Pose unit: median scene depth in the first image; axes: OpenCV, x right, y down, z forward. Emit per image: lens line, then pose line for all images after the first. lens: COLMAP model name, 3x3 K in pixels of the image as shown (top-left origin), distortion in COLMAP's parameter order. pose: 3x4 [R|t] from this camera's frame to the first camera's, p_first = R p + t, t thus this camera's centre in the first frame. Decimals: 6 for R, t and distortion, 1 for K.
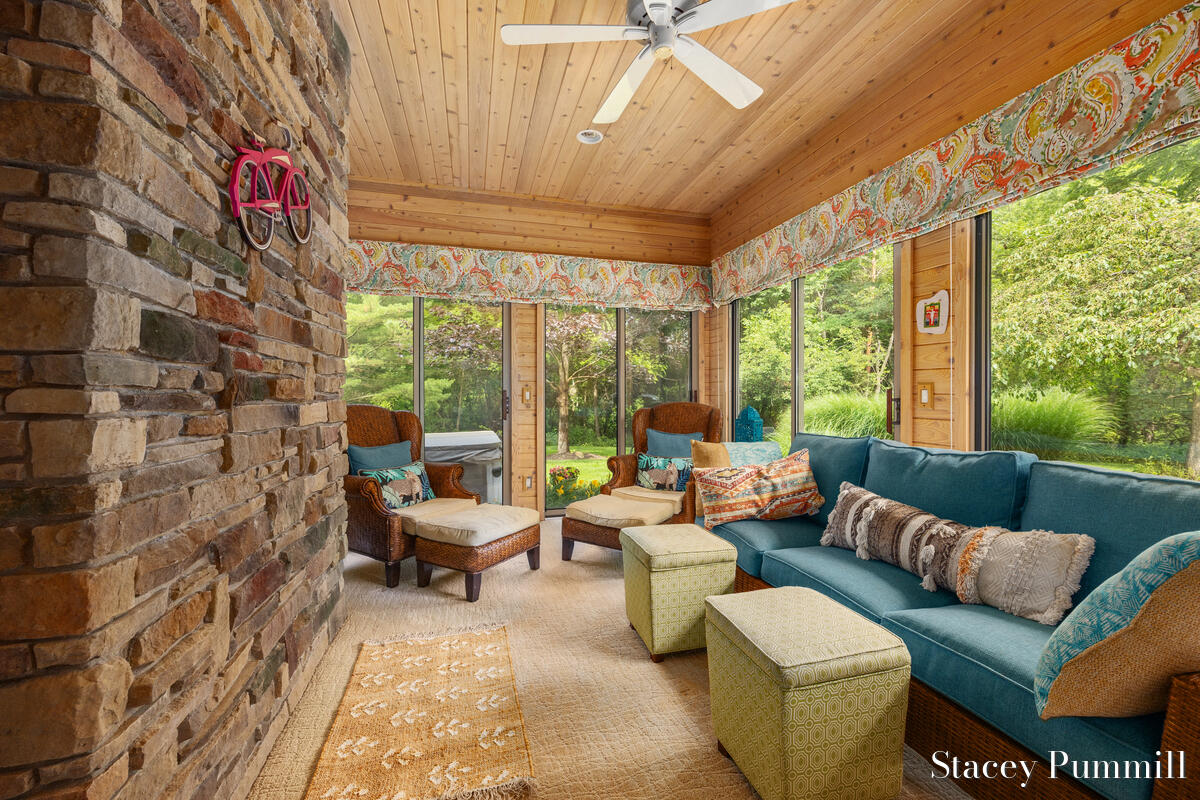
lens RADIAL K [[485.5, 0, 602.4], [0, 485.5, 395.2], [0, 0, 1]] dist [-0.001745, -0.000276]
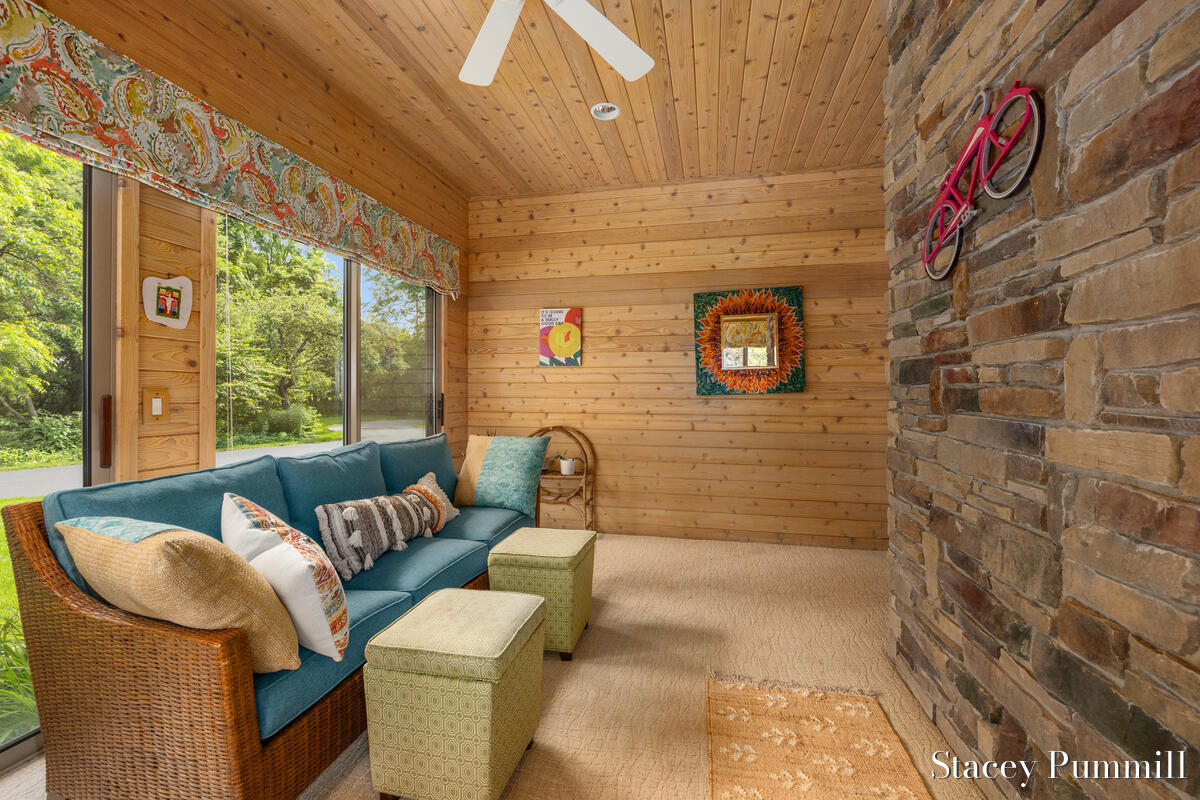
lens RADIAL K [[485.5, 0, 603.1], [0, 485.5, 395.3], [0, 0, 1]] dist [-0.001745, -0.000276]
pose [[-0.883707, -0.001073, 0.468038, -0.308010], [0.002167, 0.999977, 0.006384, -0.018933], [-0.468035, 0.006656, -0.883685, 1.380987]]
